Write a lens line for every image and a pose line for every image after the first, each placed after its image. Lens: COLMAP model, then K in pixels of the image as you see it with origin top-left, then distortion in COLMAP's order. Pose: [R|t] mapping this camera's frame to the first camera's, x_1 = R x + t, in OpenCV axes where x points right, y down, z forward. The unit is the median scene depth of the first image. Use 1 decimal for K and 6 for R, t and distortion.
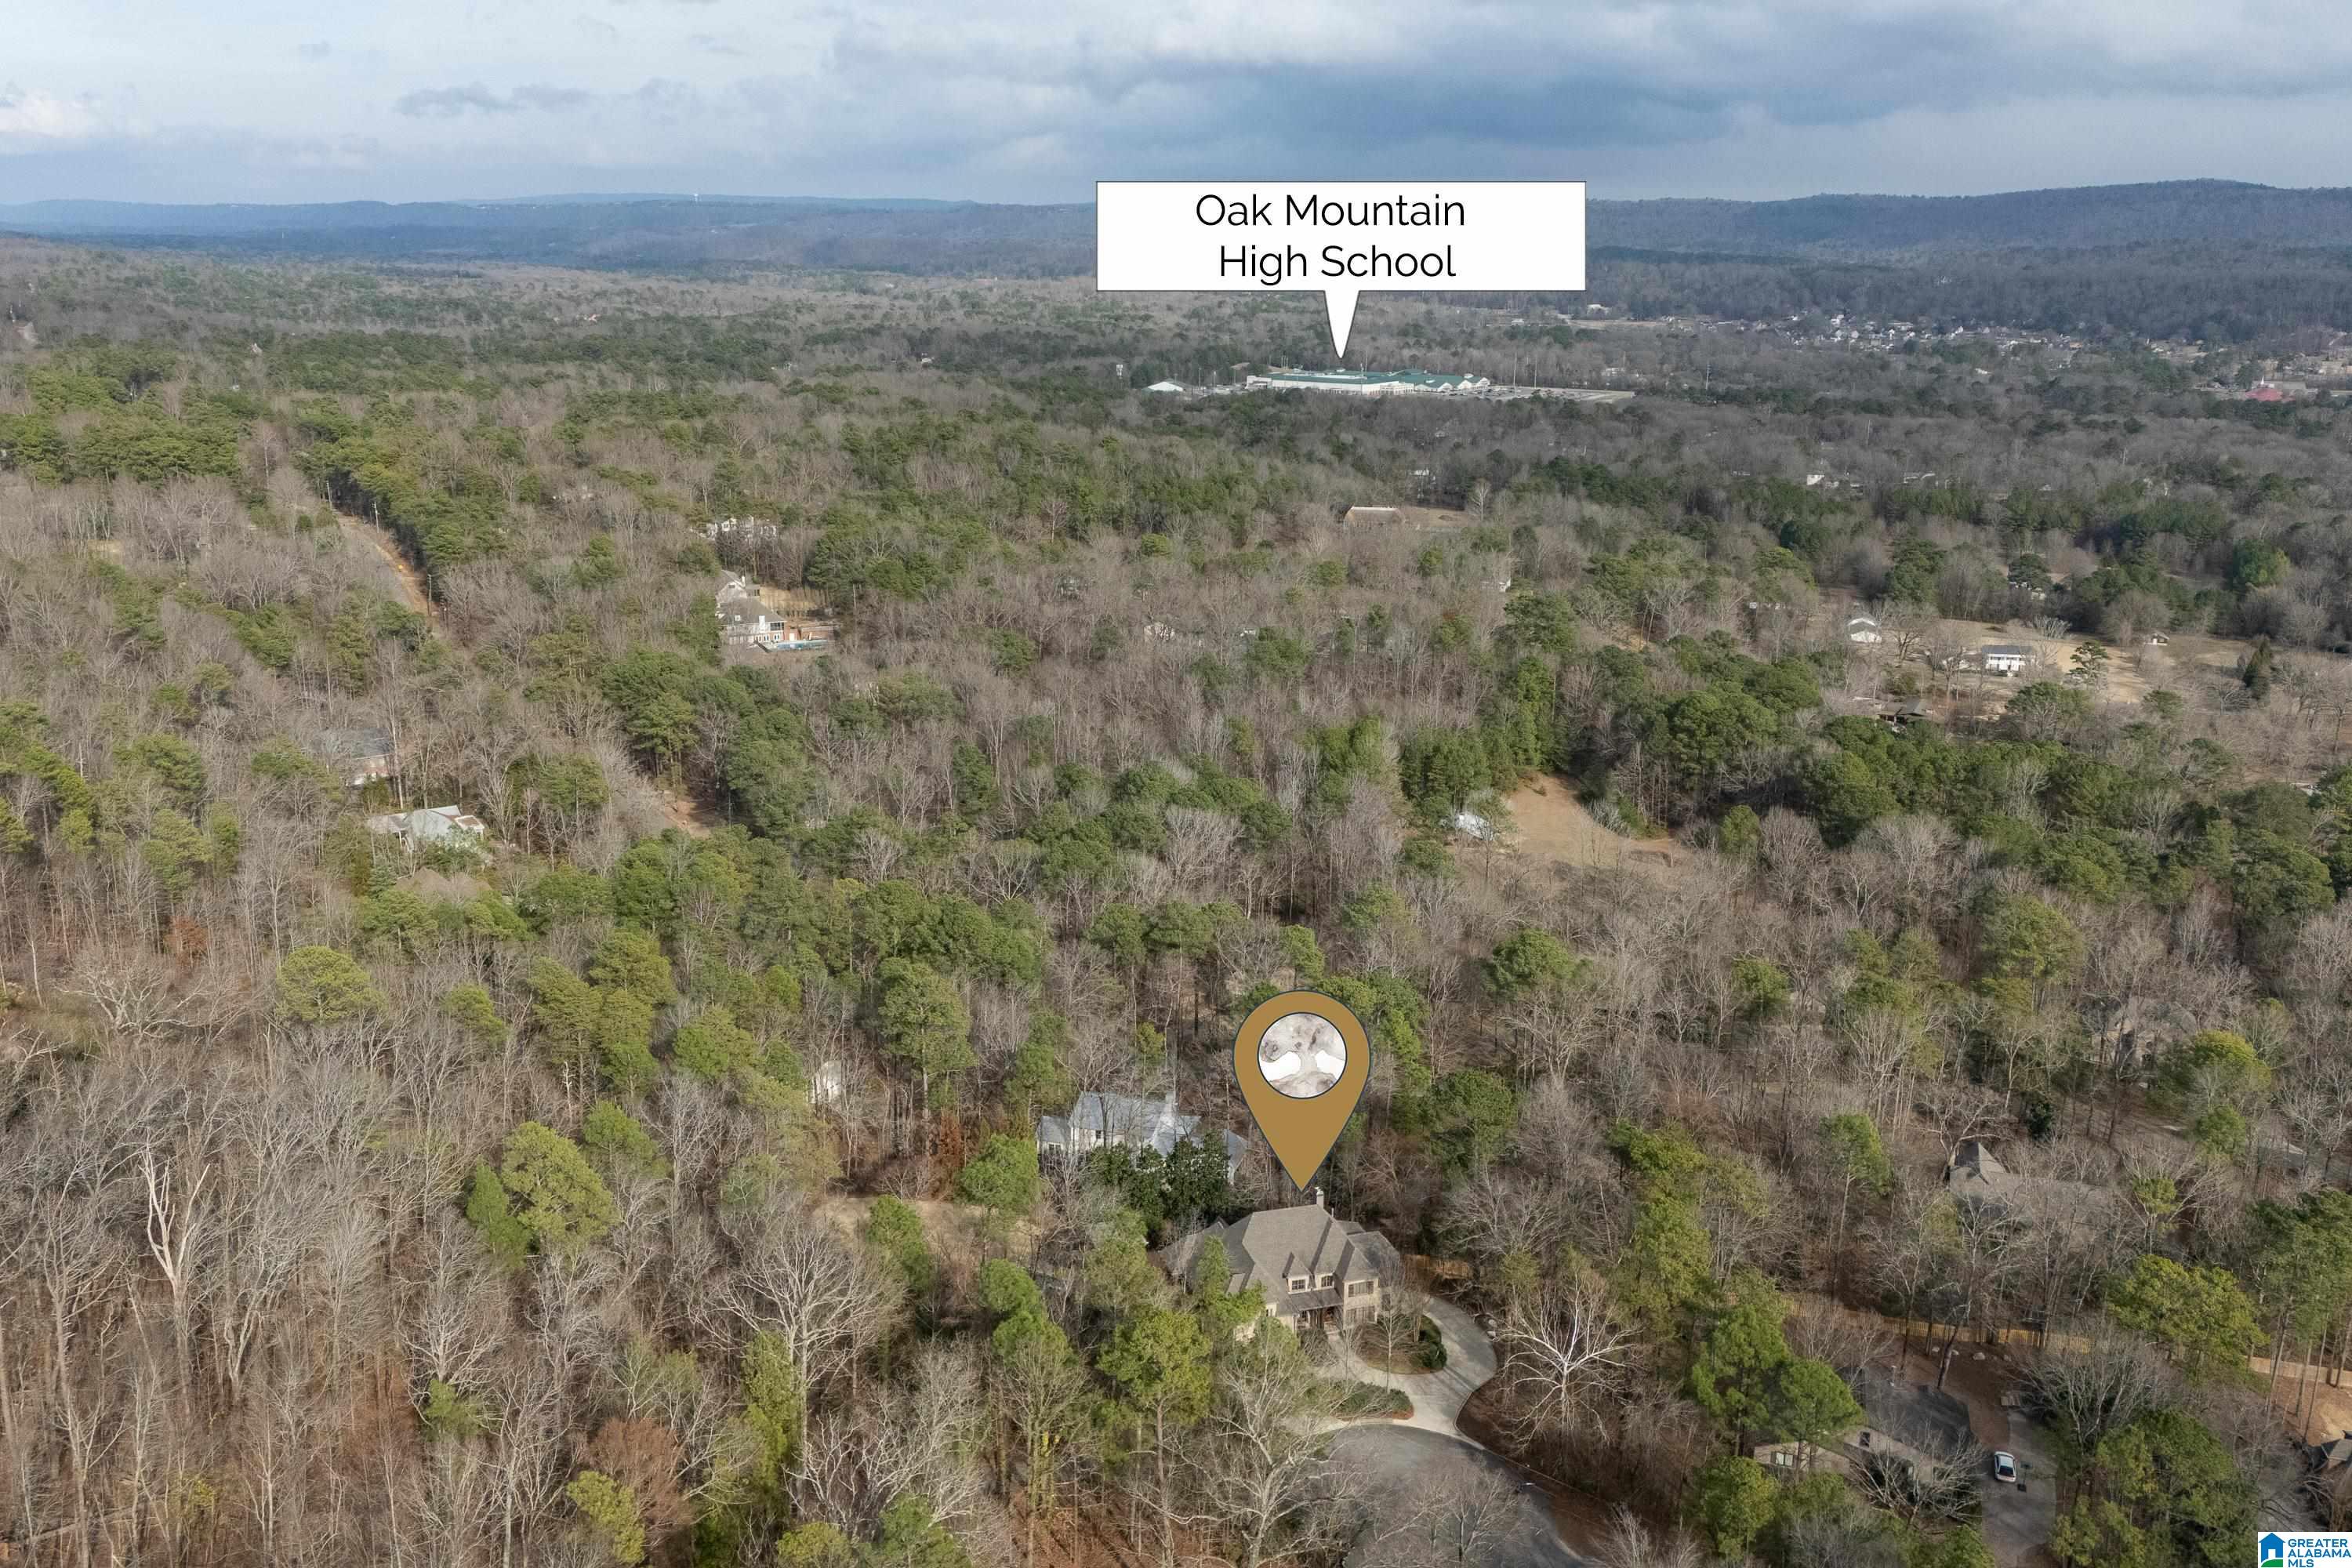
lens RADIAL K [[2046.5, 0, 1186.3], [0, 2046.5, 777.1], [0, 0, 1]] dist [0.089067, -0.084776]
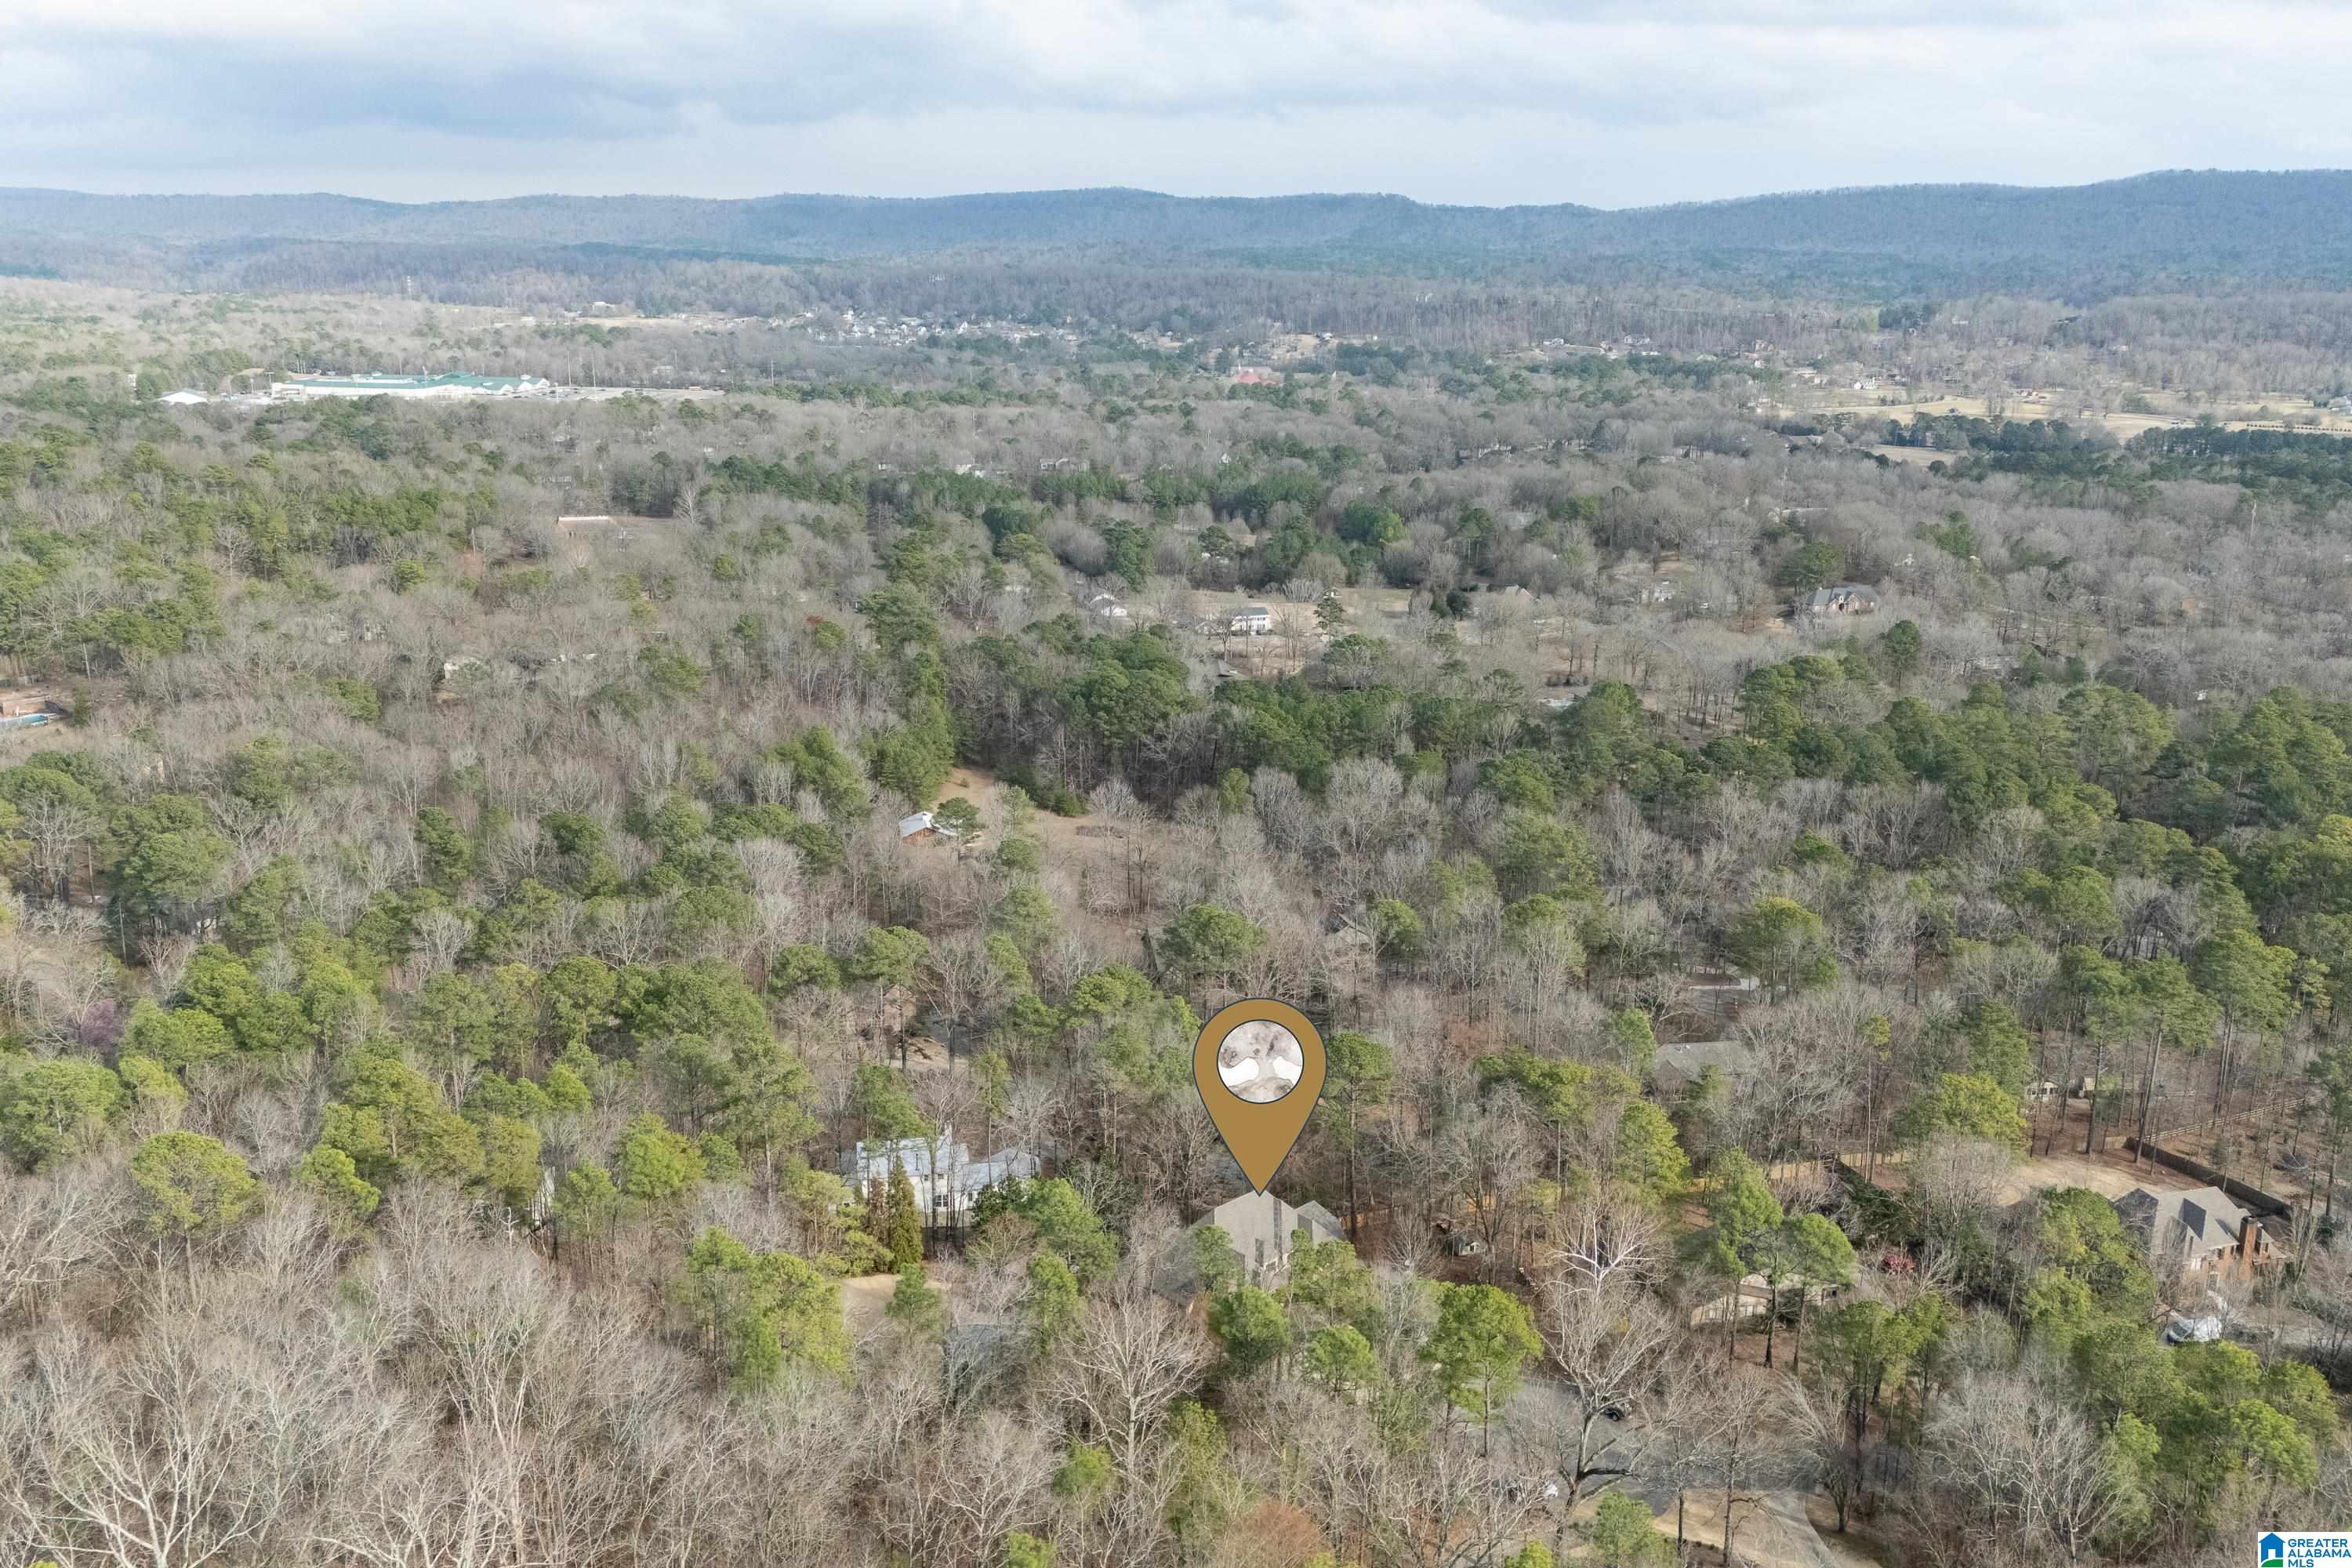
lens RADIAL K [[2046.5, 0, 1200.9], [0, 2046.5, 776.4], [0, 0, 1]] dist [0.089067, -0.084776]
pose [[0.880202, -0.122041, 0.458639, -0.120996], [0.121310, 0.992125, 0.031184, -0.008787], [-0.458833, 0.028190, 0.888075, 0.025693]]
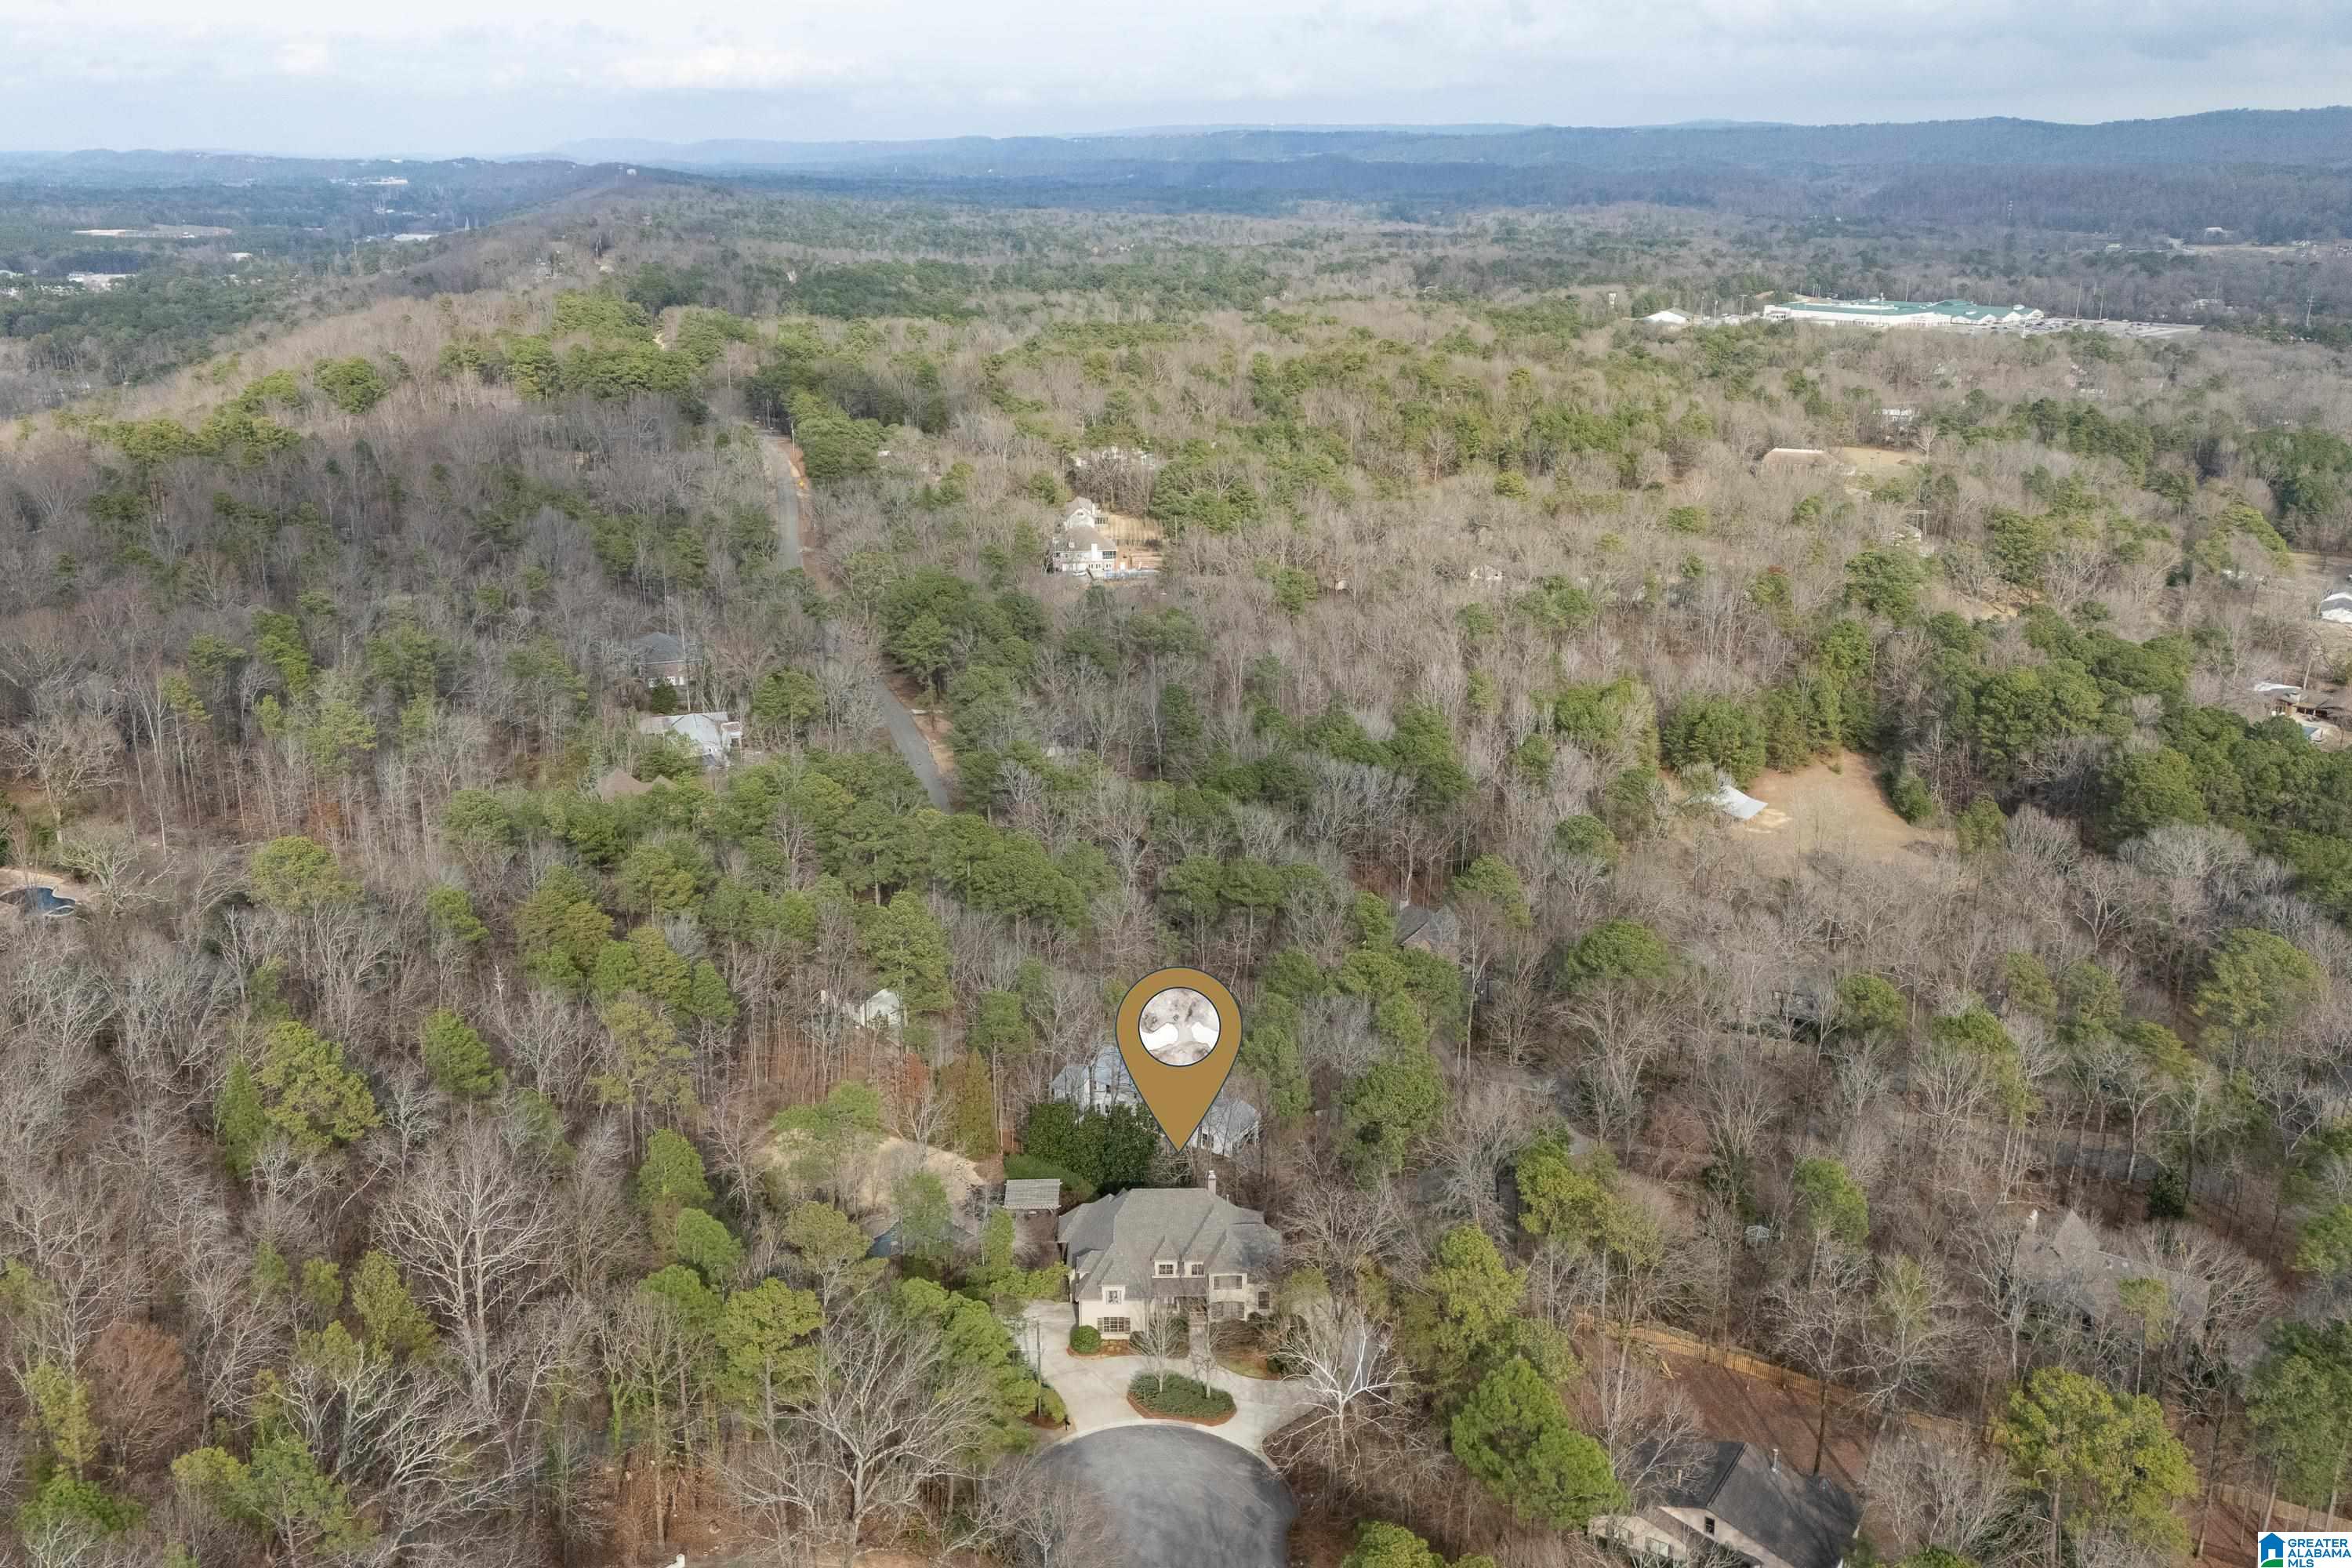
lens RADIAL K [[2046.5, 0, 1191.6], [0, 2046.5, 775.9], [0, 0, 1]] dist [0.089067, -0.084776]
pose [[0.963887, 0.069247, -0.257151, 0.084930], [-0.060890, 0.997329, 0.040332, -0.006007], [0.259257, -0.023218, 0.965529, 0.025063]]
